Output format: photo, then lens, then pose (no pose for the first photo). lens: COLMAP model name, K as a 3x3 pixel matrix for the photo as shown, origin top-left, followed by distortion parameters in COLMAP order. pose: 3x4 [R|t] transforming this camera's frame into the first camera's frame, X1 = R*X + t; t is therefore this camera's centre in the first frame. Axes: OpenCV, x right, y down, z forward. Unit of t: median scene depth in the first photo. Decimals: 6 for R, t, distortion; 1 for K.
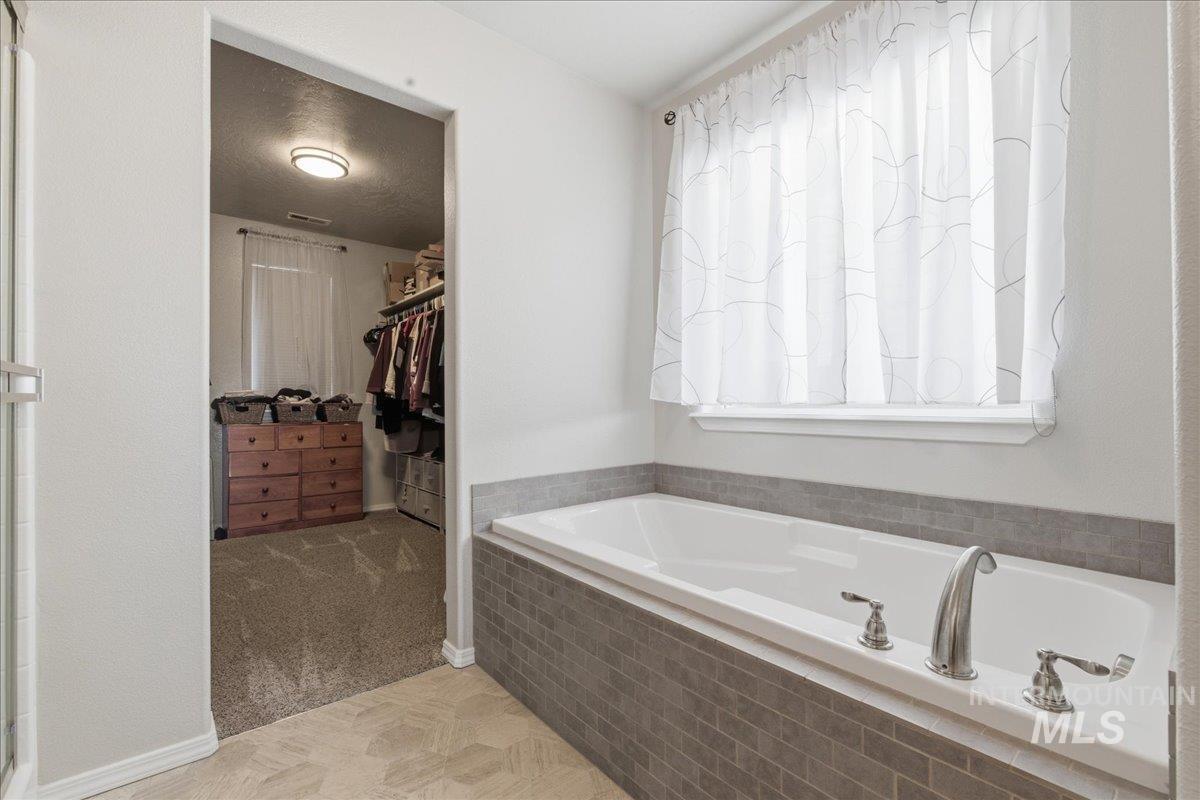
lens RADIAL K [[513.1, 0, 602.0], [0, 513.1, 402.4], [0, 0, 1]] dist [-0.004758, -0.000230]
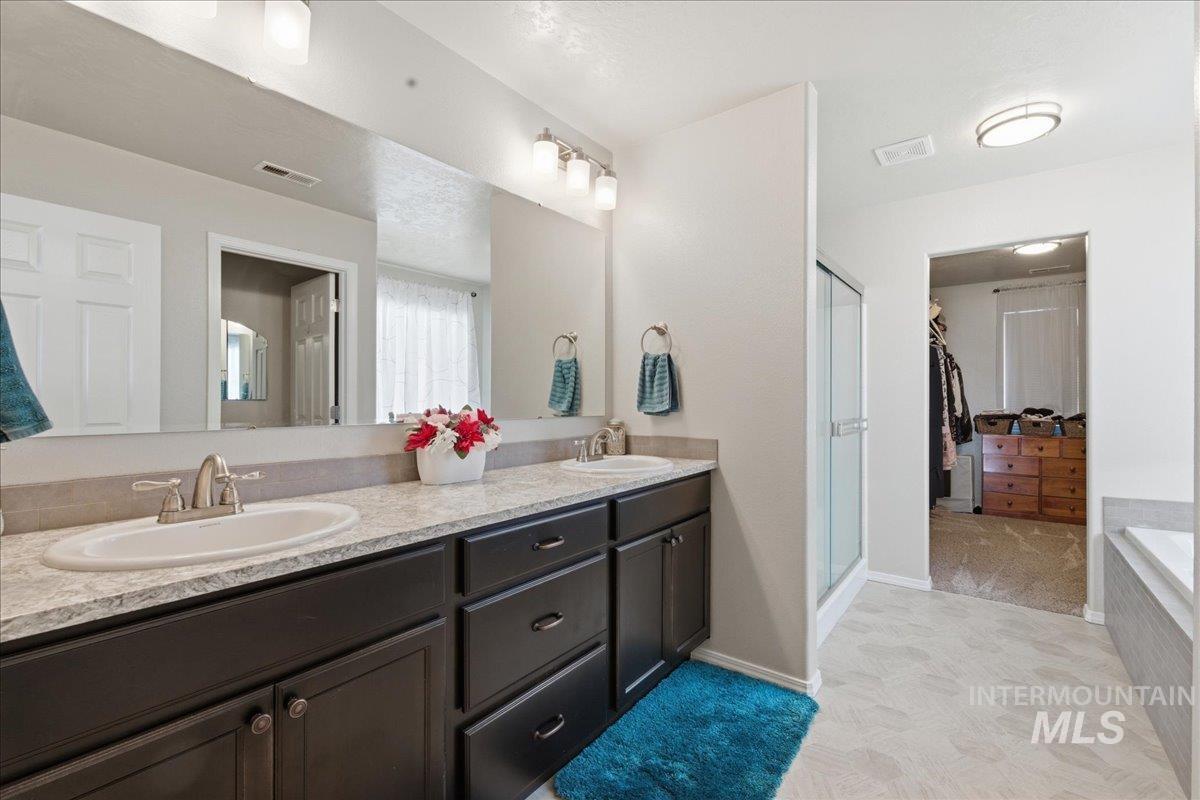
lens RADIAL K [[513.1, 0, 601.7], [0, 513.1, 398.6], [0, 0, 1]] dist [-0.004758, -0.000230]
pose [[0.211560, -0.001916, -0.977363, 0.419848], [0.004143, 0.999991, -0.001063, -0.056681], [0.977356, -0.003825, 0.211566, -0.321319]]
